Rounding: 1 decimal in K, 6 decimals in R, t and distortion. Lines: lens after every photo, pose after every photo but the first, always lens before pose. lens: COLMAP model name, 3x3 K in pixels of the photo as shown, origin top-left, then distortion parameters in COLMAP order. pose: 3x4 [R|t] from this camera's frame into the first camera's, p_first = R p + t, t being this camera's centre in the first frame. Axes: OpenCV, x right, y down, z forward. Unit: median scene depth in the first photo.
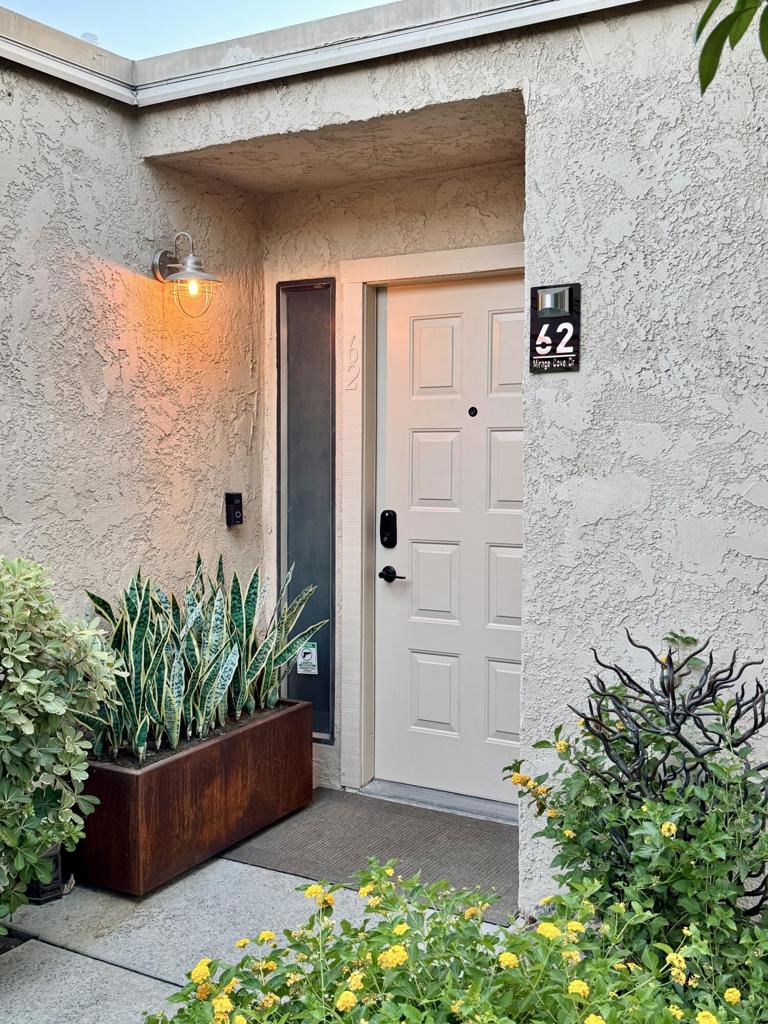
lens RADIAL K [[1105.7, 0, 387.2], [0, 1105.7, 513.8], [0, 0, 1]] dist [0.076294, 0.000000]
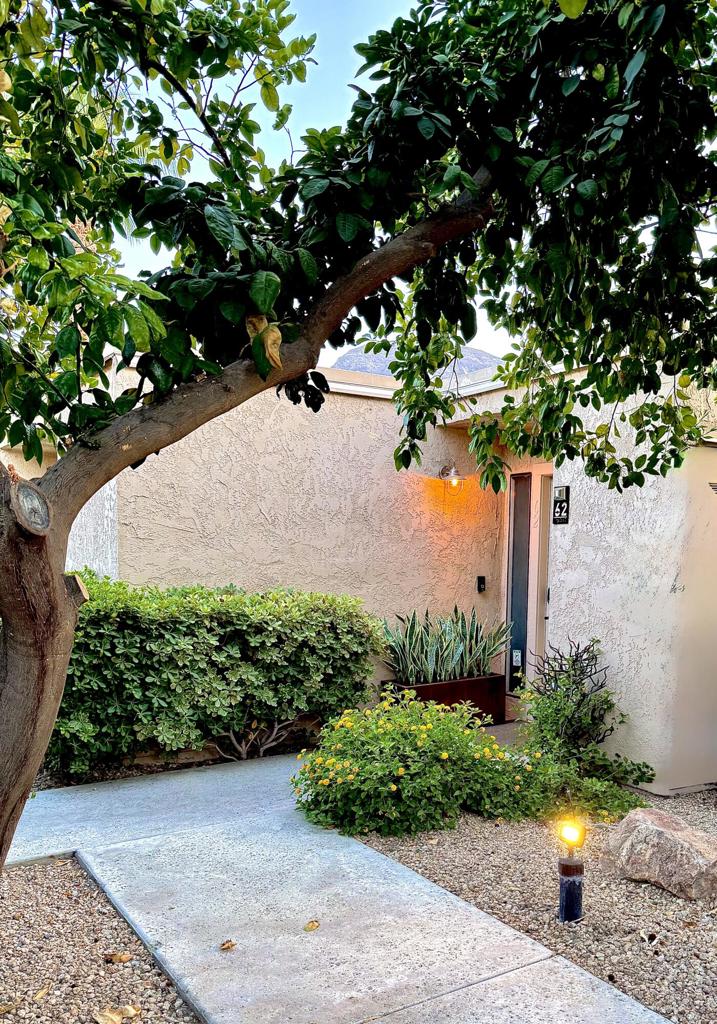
lens RADIAL K [[869.9, 0, 477.3], [0, 869.9, 644.3], [0, 0, 1]] dist [0.102655, 0.008156]
pose [[0.910419, 0.059339, -0.409409, 0.672676], [-0.041031, 0.997732, 0.053368, 0.028214], [0.411647, -0.031789, 0.910789, -0.653524]]
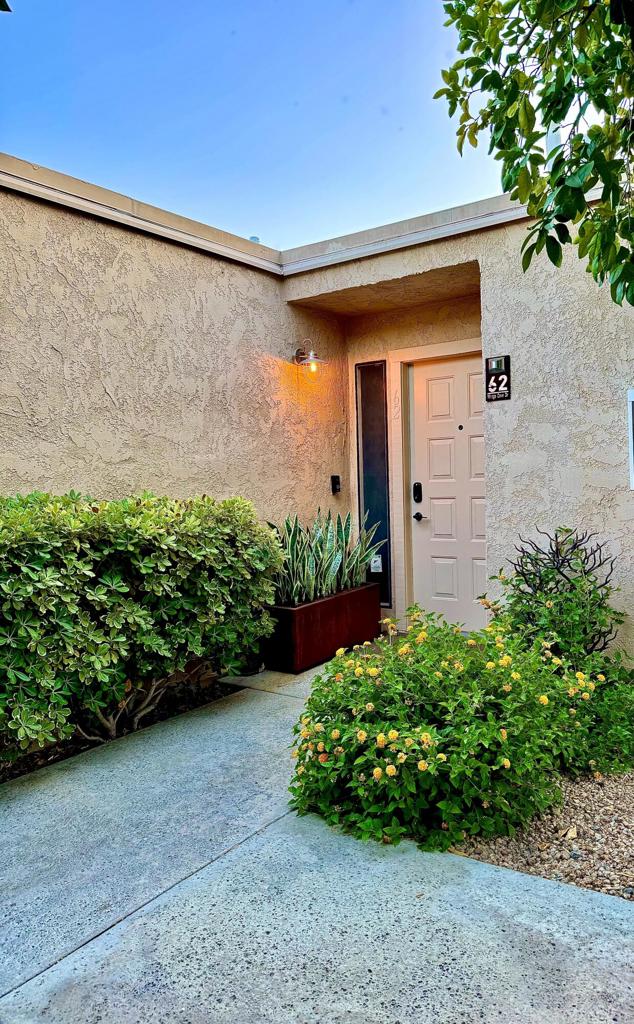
lens RADIAL K [[712.0, 0, 384.6], [0, 712.0, 517.5], [0, 0, 1]] dist [0.074096, -0.034999]
pose [[0.998467, -0.026597, -0.048540, 0.003271], [0.026421, 0.999642, -0.004263, 0.074045], [0.048636, 0.002974, 0.998812, -0.261888]]
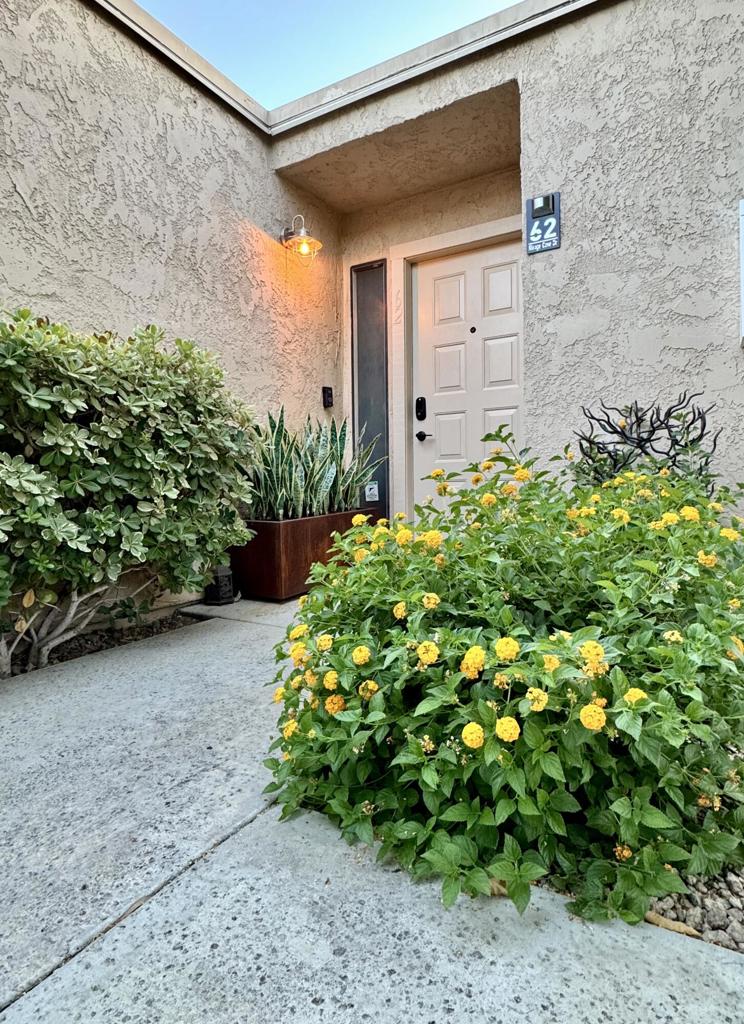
lens RADIAL K [[572.7, 0, 384.9], [0, 572.7, 512.9], [0, 0, 1]] dist [-0.019264, 0.014259]
pose [[0.999830, -0.016796, 0.007618, -0.076699], [0.016879, 0.999797, -0.010962, 0.222159], [-0.007432, 0.011089, 0.999911, 0.178468]]
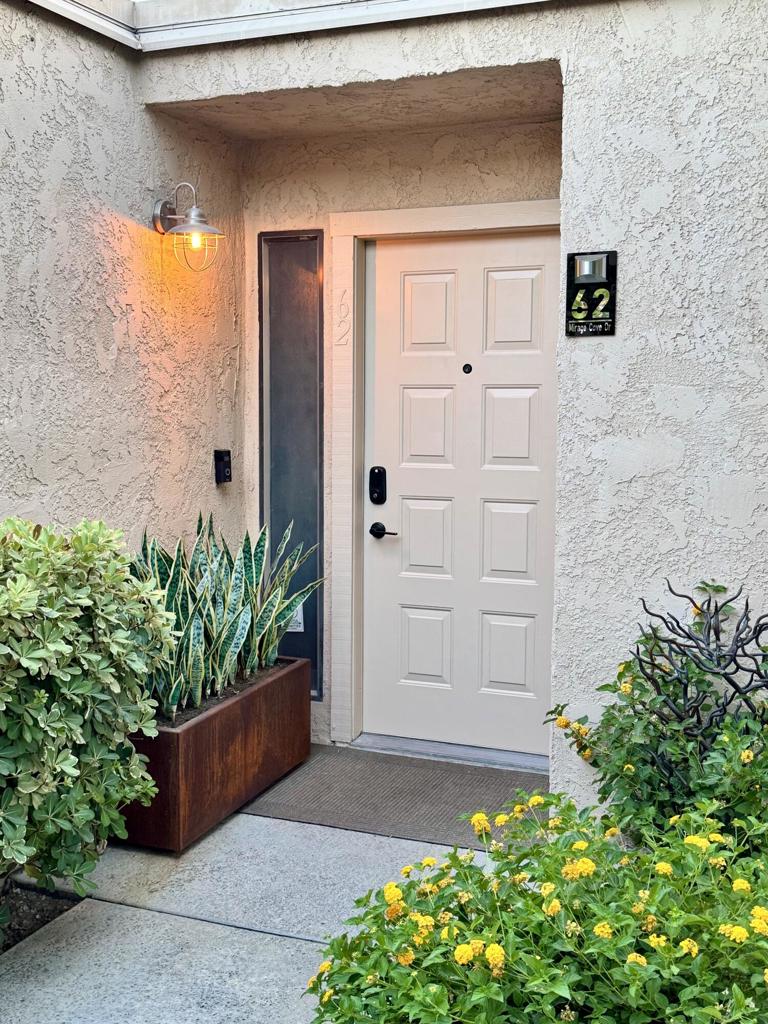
lens RADIAL K [[1196.4, 0, 380.7], [0, 1196.4, 513.8], [0, 0, 1]] dist [0.077214, 0.000000]
pose [[0.989748, -0.012107, 0.142307, -0.186583], [0.005776, 0.998978, 0.044822, -0.011131], [-0.142705, -0.043541, 0.988807, -0.088451]]
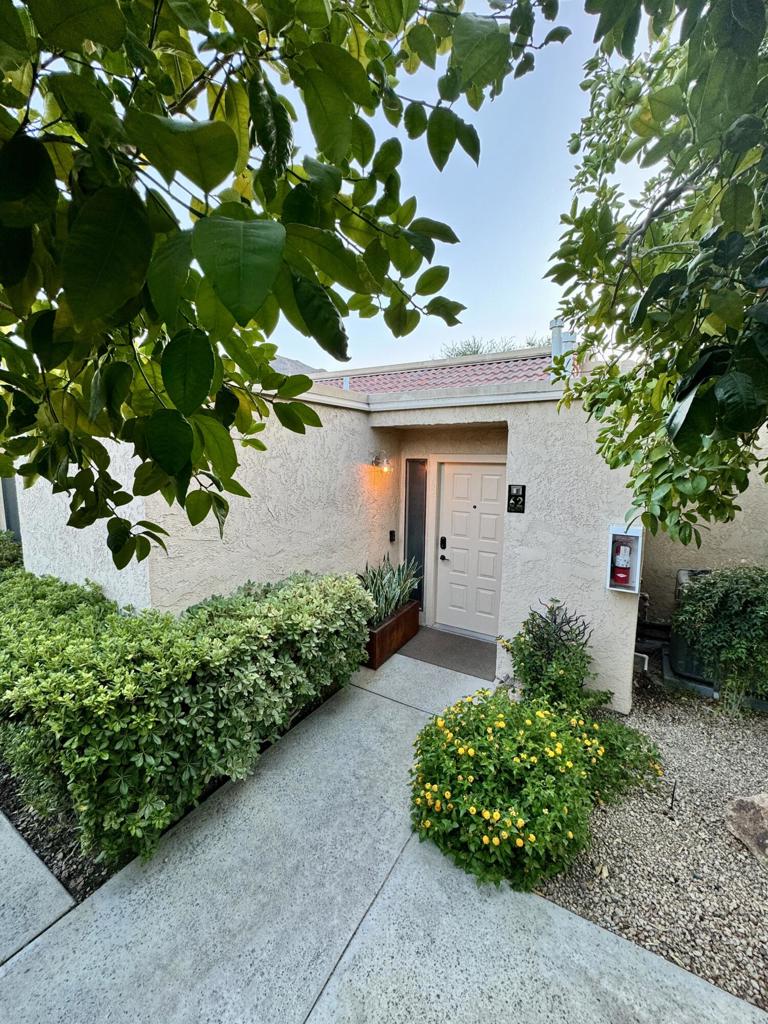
lens RADIAL K [[408.7, 0, 385.6], [0, 408.7, 513.0], [0, 0, 1]] dist [-0.002474, -0.000018]
pose [[0.999901, 0.010903, -0.008866, -0.182174], [-0.010144, 0.996618, 0.081548, -0.194200], [0.009725, -0.081450, 0.996630, -0.129760]]
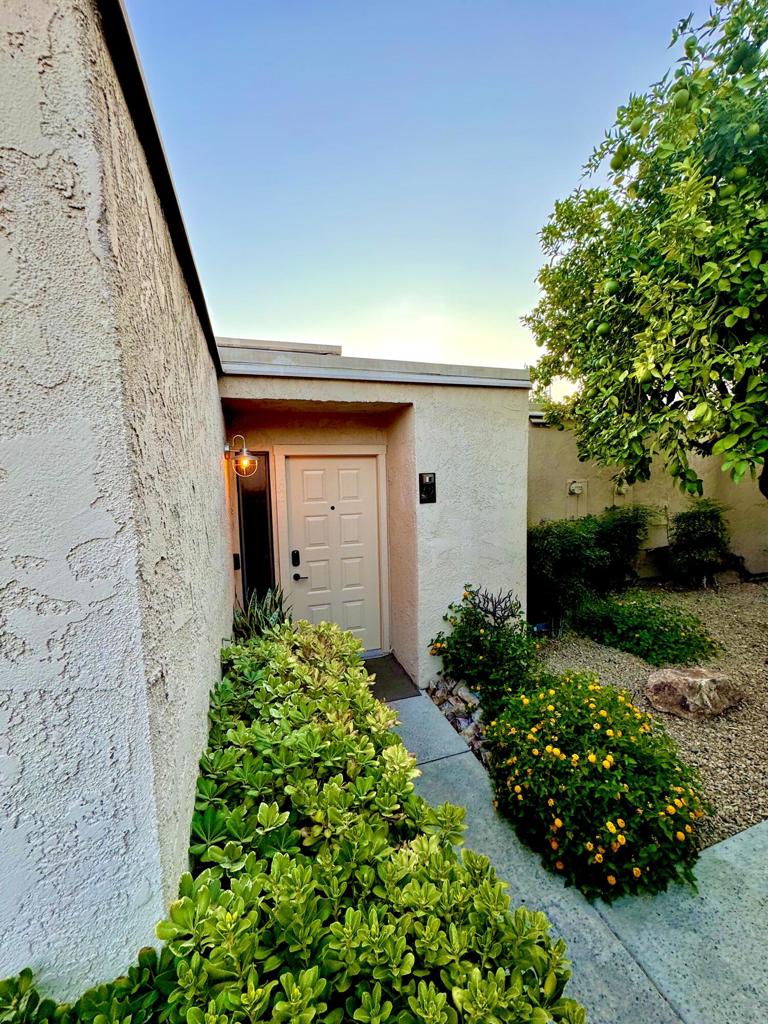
lens RADIAL K [[408.7, 0, 386.8], [0, 408.7, 511.4], [0, 0, 1]] dist [-0.002474, -0.000018]
pose [[0.661161, -0.087113, 0.745169, -0.638874], [0.061358, 0.996187, 0.062017, -0.160016], [-0.747731, 0.004719, 0.663985, 0.337163]]
